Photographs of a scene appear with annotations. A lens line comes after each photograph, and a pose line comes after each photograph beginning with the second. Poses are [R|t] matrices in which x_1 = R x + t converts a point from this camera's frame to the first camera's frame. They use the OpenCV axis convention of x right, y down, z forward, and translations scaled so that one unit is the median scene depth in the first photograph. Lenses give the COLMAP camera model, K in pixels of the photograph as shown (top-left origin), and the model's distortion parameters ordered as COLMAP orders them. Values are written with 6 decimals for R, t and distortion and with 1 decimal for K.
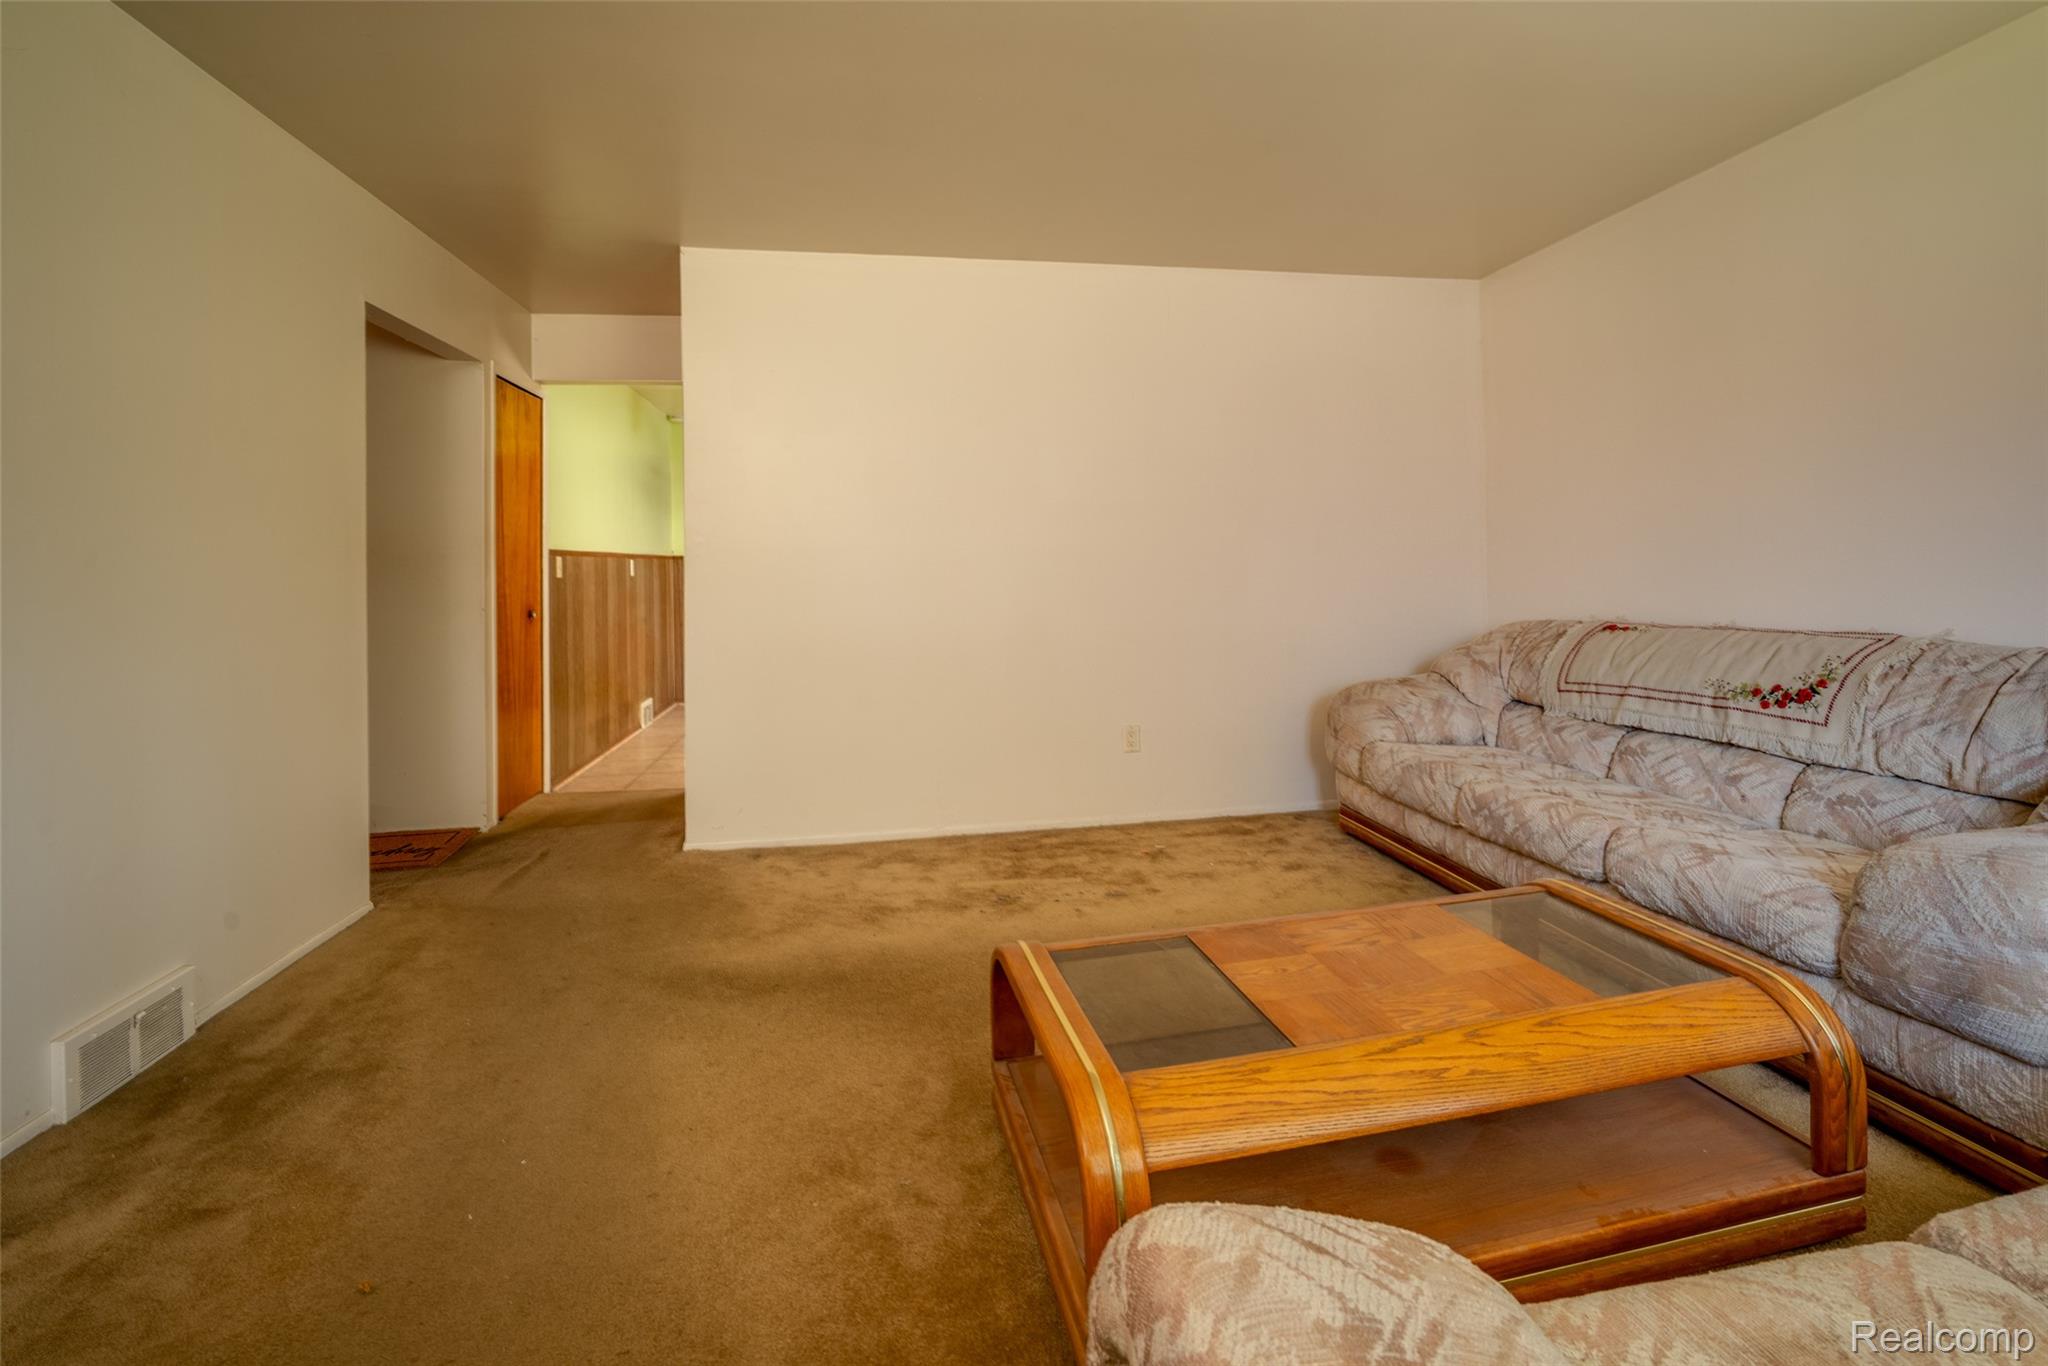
lens RADIAL K [[896.7, 0, 1023.3], [0, 896.7, 628.4], [0, 0, 1]] dist [-0.002060, 0.000044]
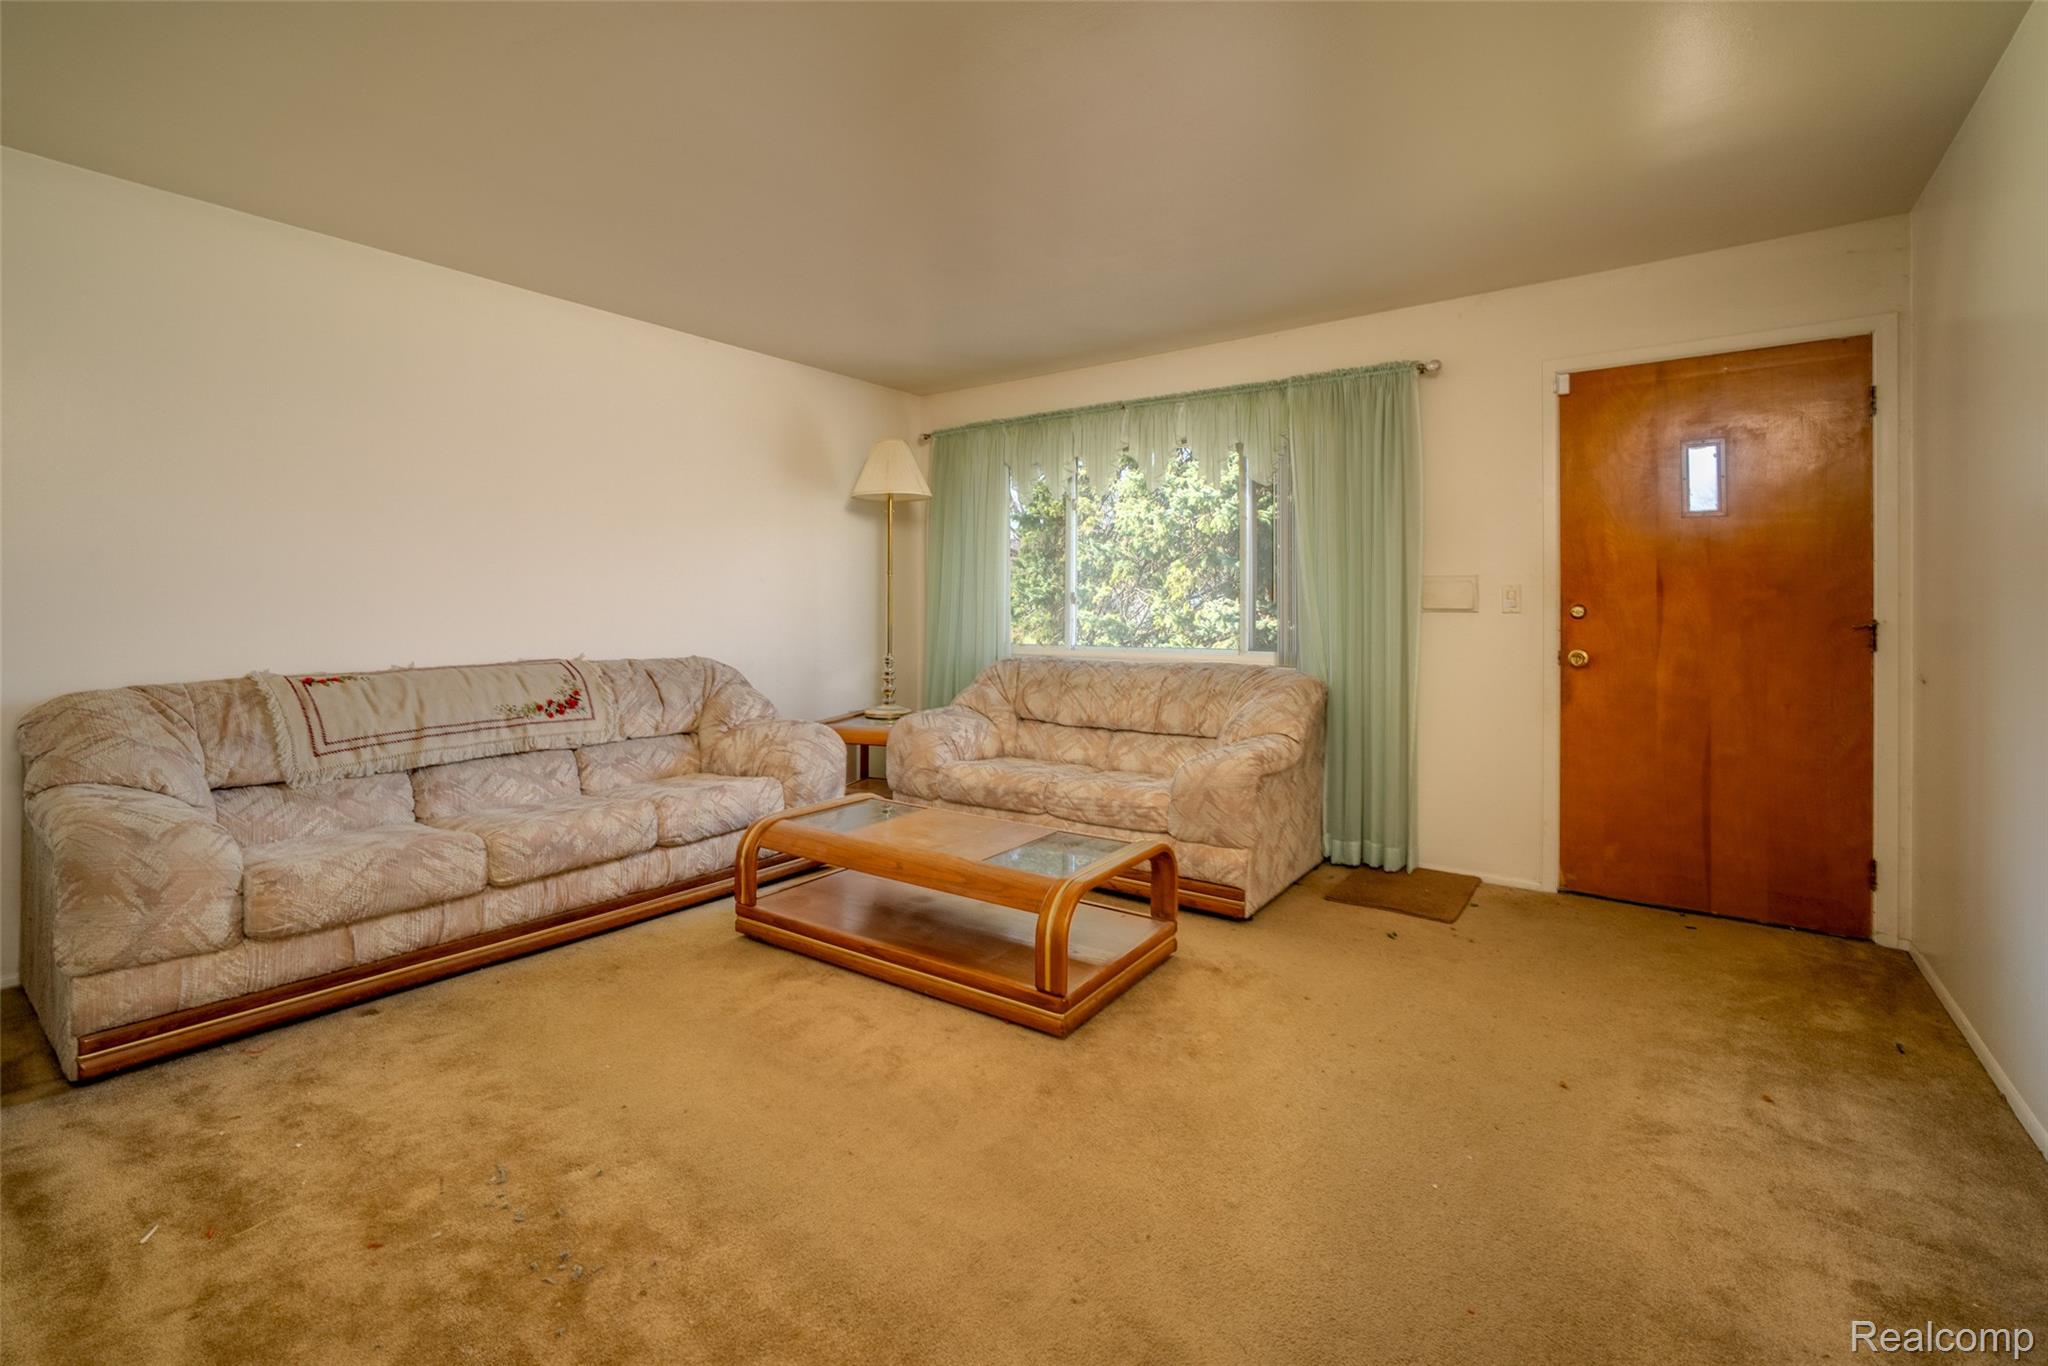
lens RADIAL K [[896.7, 0, 1023.3], [0, 896.7, 628.4], [0, 0, 1]] dist [-0.002060, 0.000044]
pose [[-0.669723, -0.002230, 0.742608, -0.640163], [0.060772, 0.996477, 0.057799, -0.078049], [-0.740121, 0.083839, -0.667227, 1.292021]]
